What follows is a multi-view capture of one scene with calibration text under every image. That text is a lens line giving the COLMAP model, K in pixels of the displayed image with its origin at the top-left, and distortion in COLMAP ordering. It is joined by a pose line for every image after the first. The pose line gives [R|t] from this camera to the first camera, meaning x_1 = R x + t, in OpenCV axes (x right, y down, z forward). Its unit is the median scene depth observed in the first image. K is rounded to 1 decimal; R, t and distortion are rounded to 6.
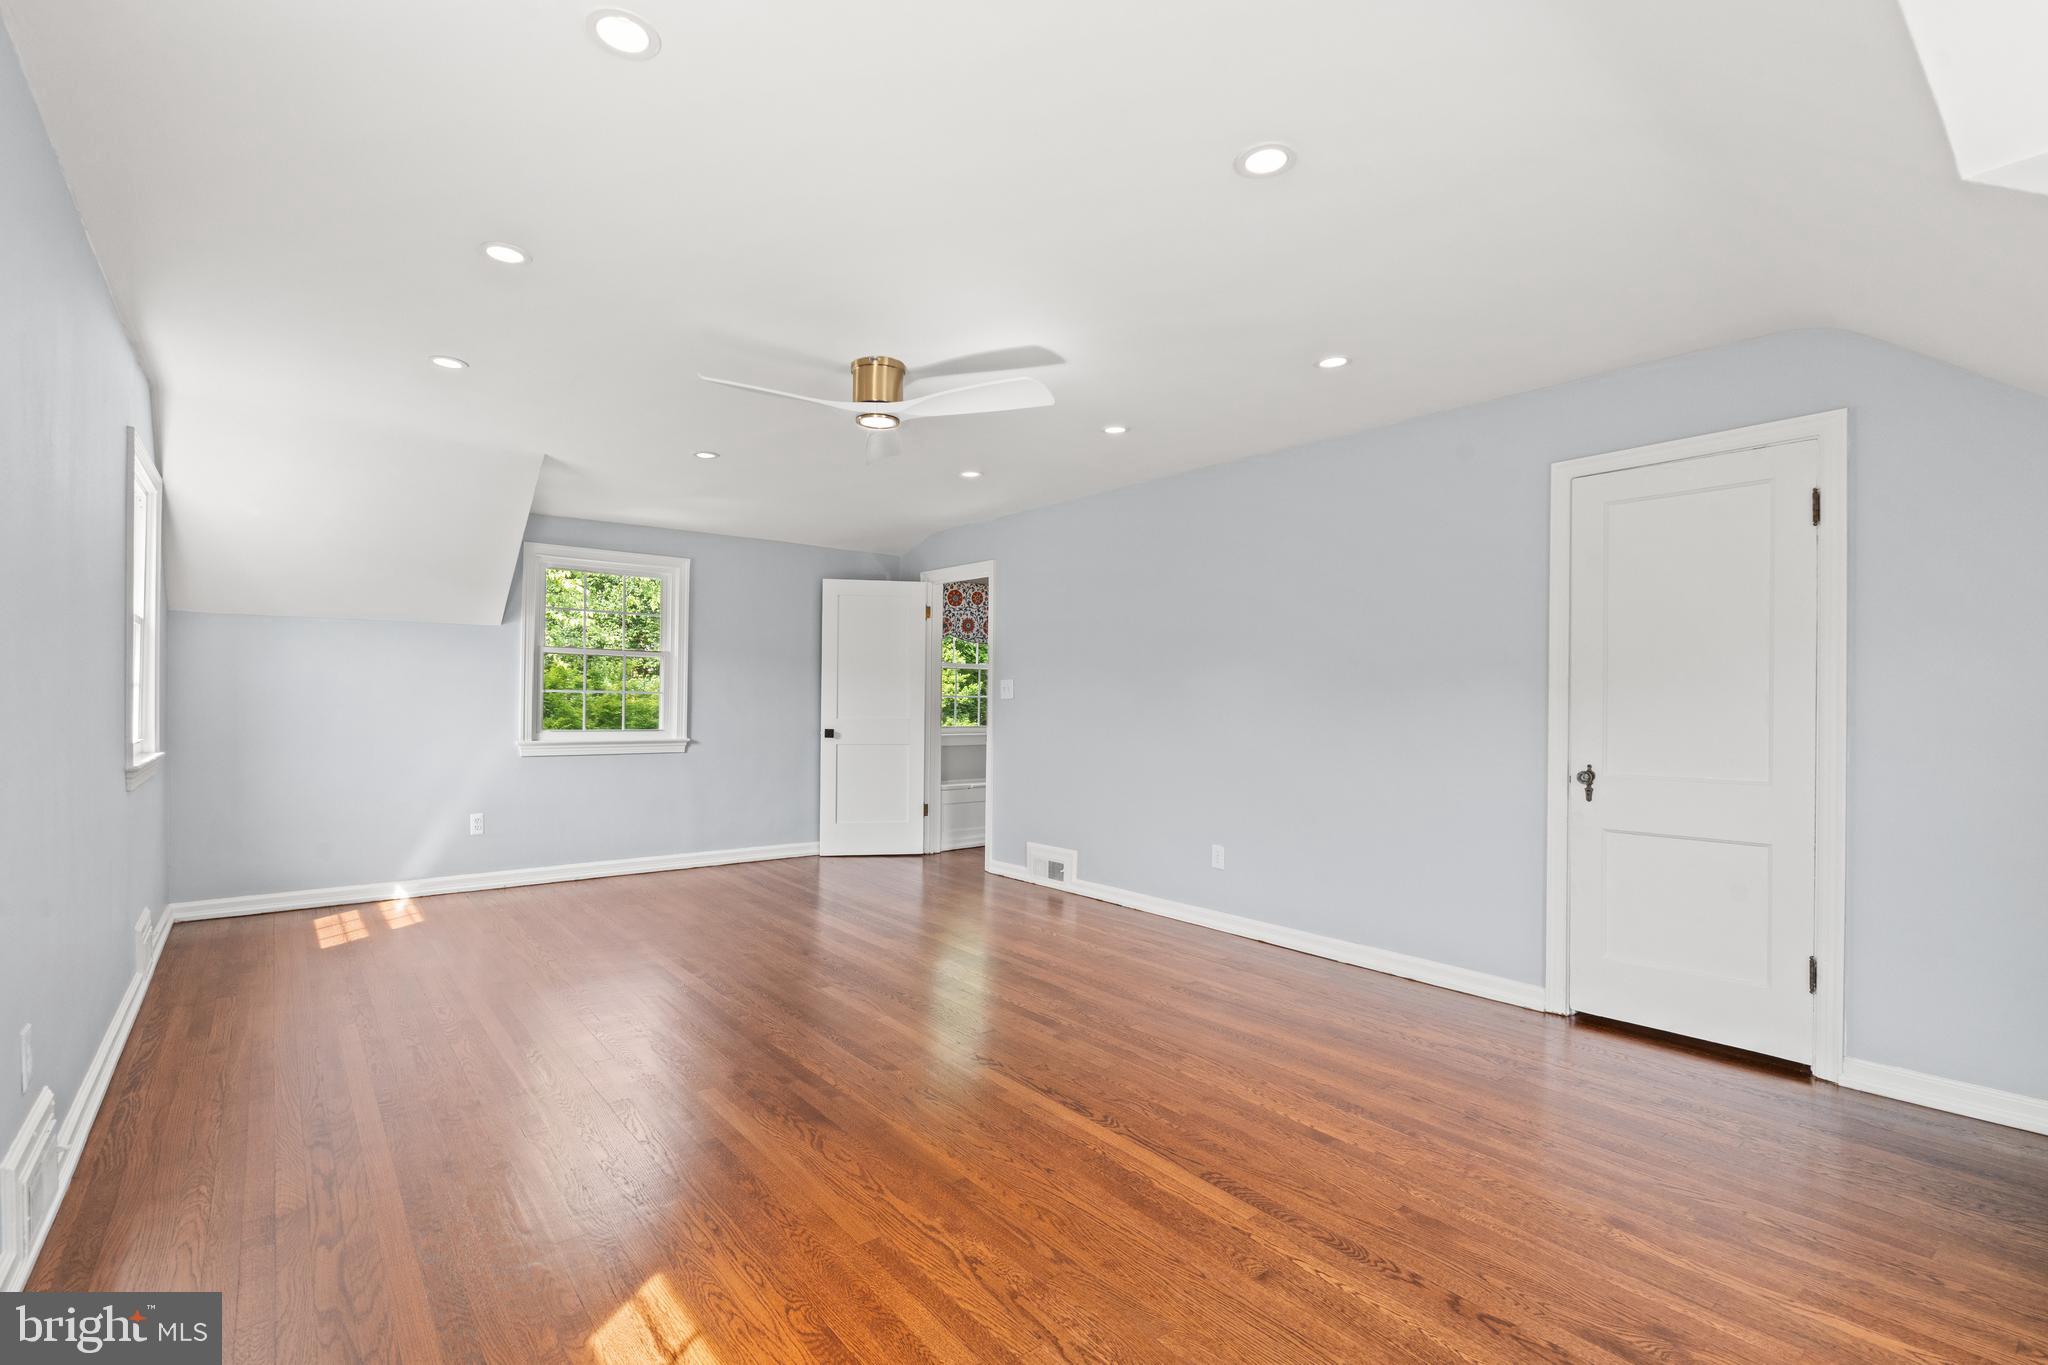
lens RADIAL K [[917.0, 0, 1017.0], [0, 917.0, 688.7], [0, 0, 1]] dist [-0.009477, 0.000259]
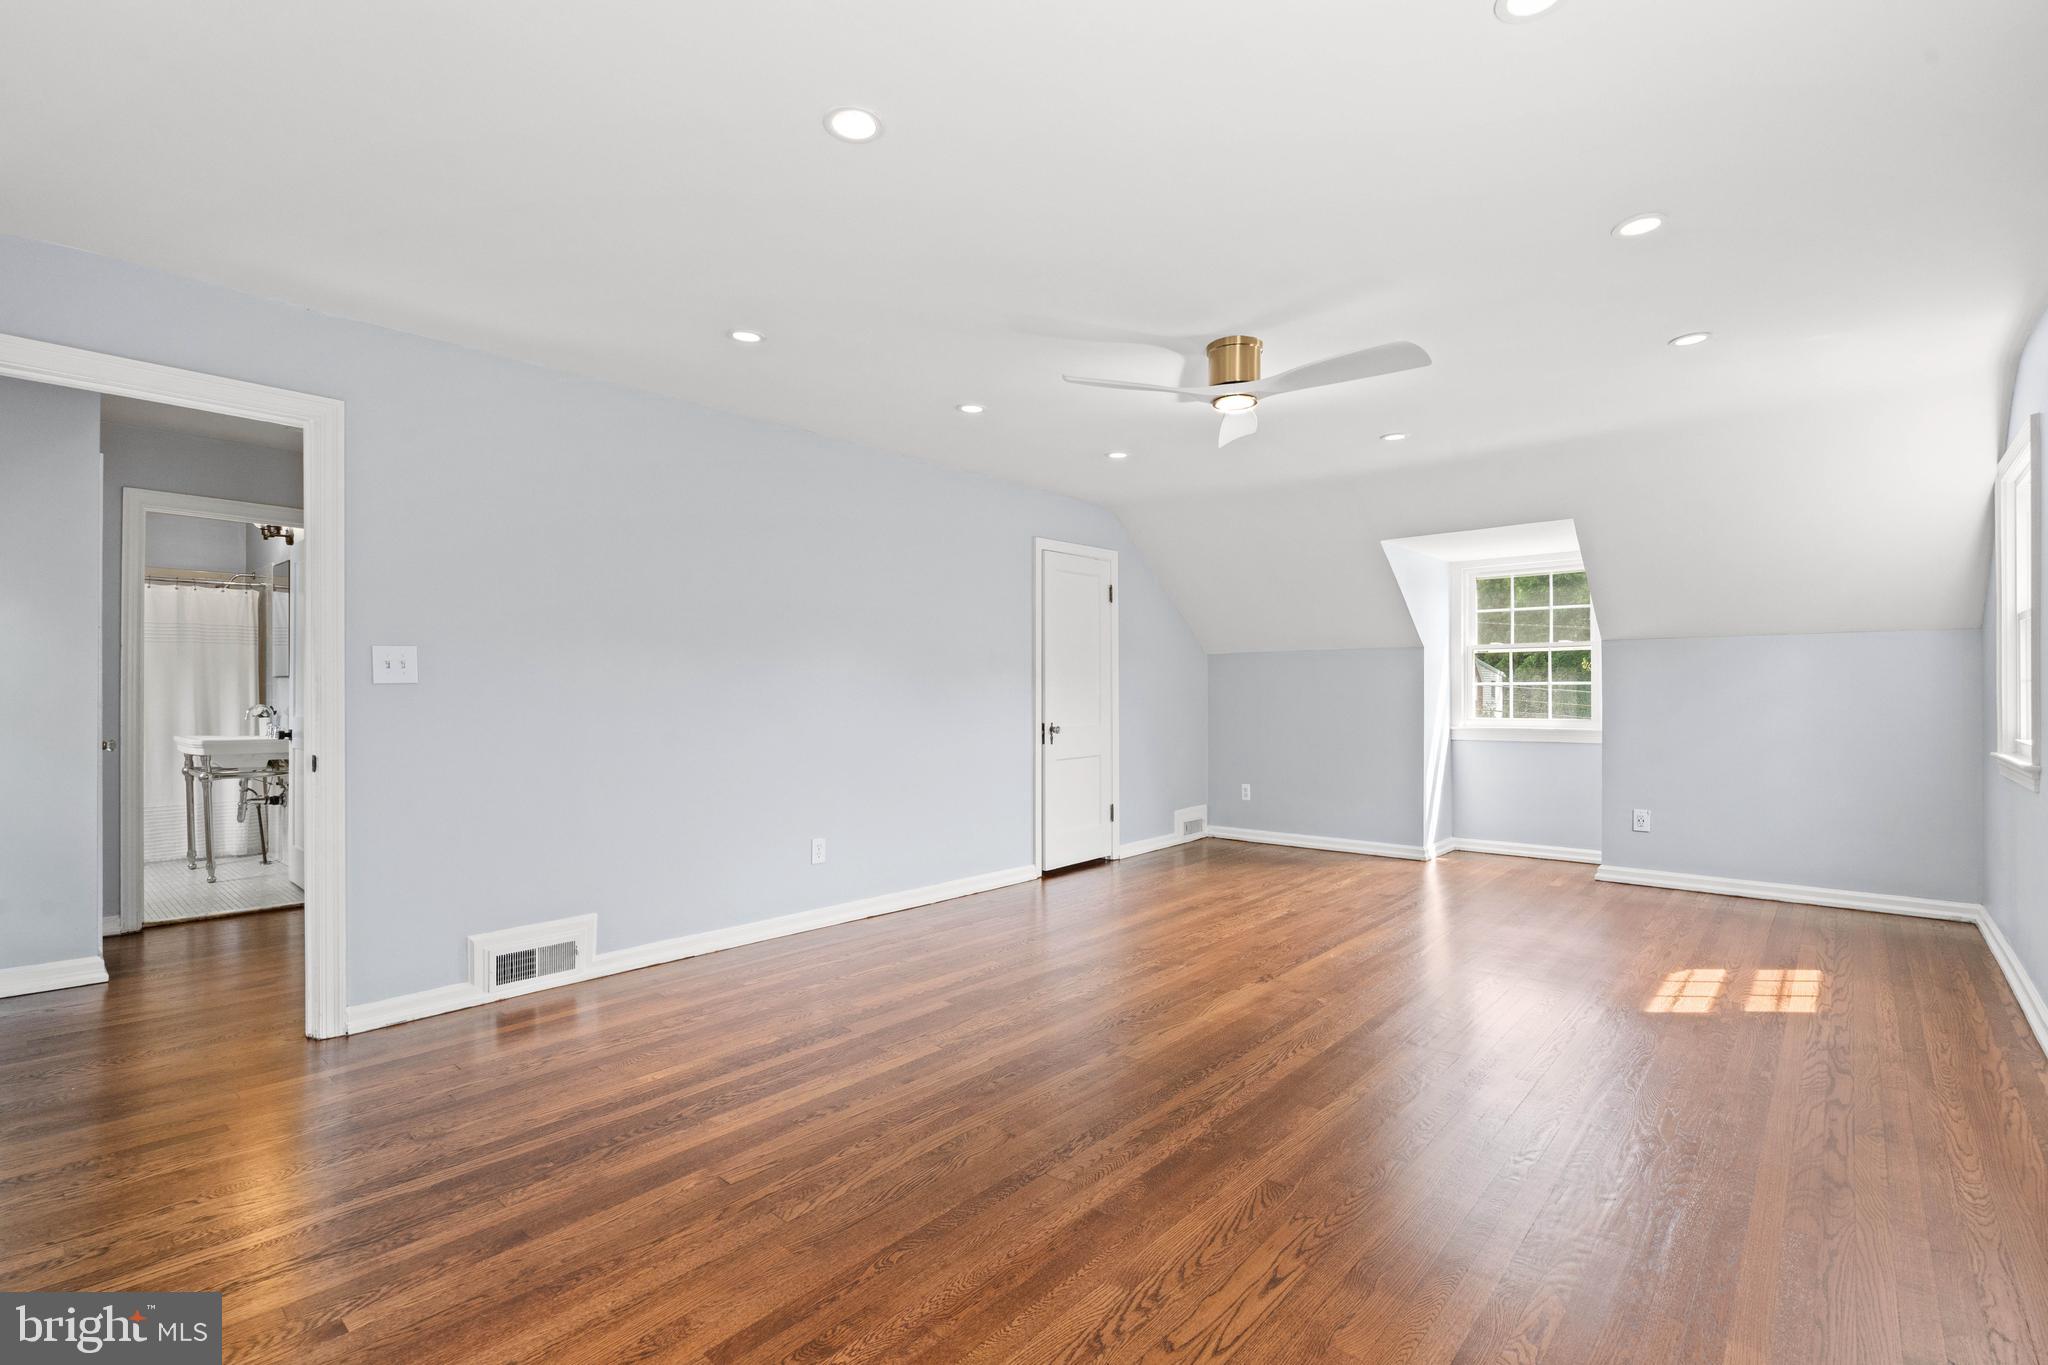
lens RADIAL K [[917.0, 0, 1017.0], [0, 917.0, 688.7], [0, 0, 1]] dist [-0.009477, 0.000259]
pose [[-0.149528, -0.007327, 0.988730, -0.989487], [-0.013180, 0.999898, 0.005417, 0.012078], [-0.988670, -0.012221, -0.149609, 1.255885]]
